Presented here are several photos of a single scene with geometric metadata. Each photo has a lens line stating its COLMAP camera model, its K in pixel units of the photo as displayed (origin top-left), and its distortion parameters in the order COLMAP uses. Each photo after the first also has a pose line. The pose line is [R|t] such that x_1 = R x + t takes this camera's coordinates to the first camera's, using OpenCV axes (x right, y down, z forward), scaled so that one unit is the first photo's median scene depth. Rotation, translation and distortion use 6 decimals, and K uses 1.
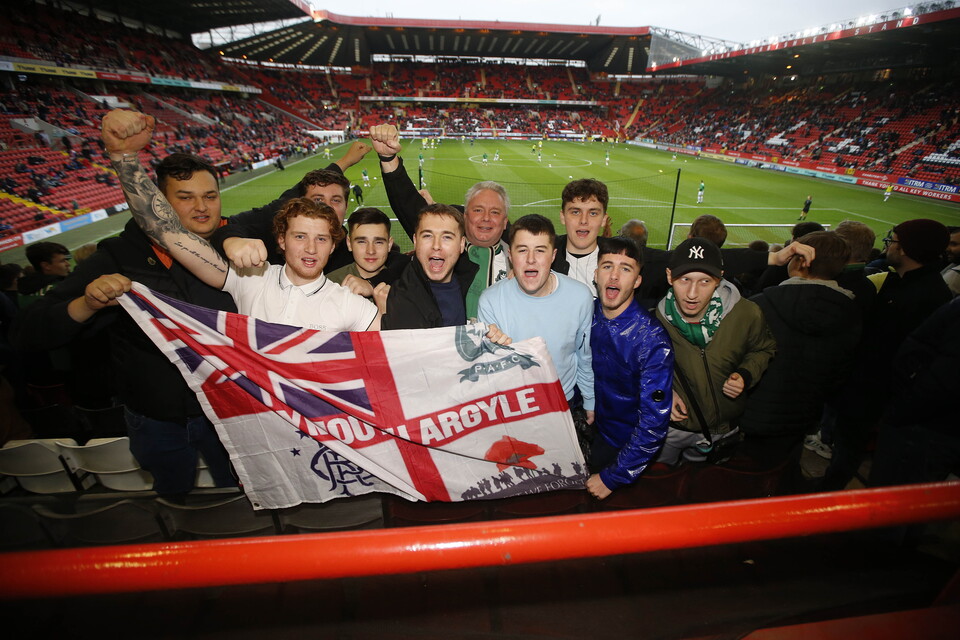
lens RADIAL K [[438.6, 0, 480.0], [0, 438.6, 320.0], [0, 0, 1]] dist [-0.038284, 0.010806]
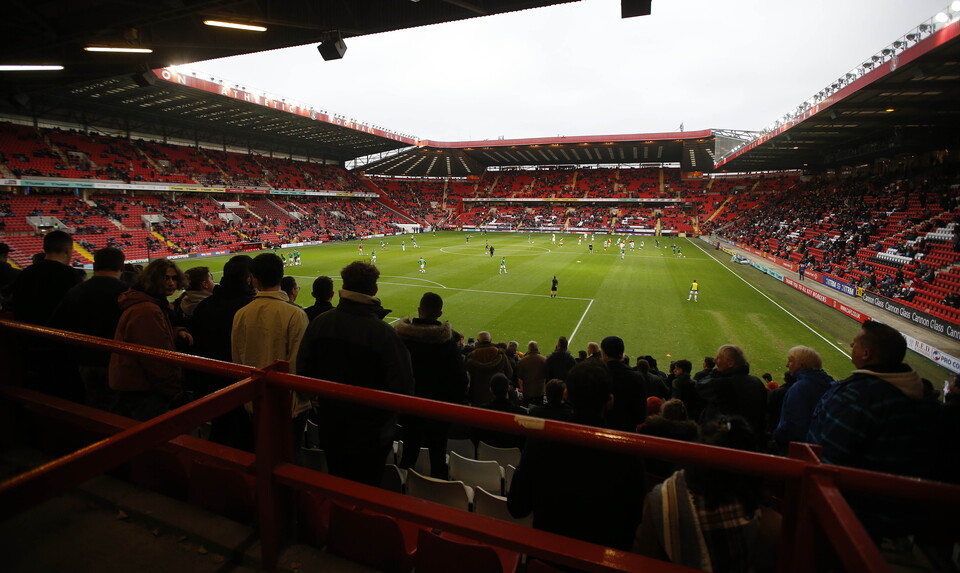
lens RADIAL K [[438.7, 0, 470.5], [0, 438.7, 254.5], [0, 0, 1]] dist [-0.055123, 0.000416]
pose [[0.896087, 0.034910, -0.442504, 0.306560], [-0.182936, 0.937347, -0.296504, -0.008647], [0.404429, 0.346644, 0.846331, 0.024349]]
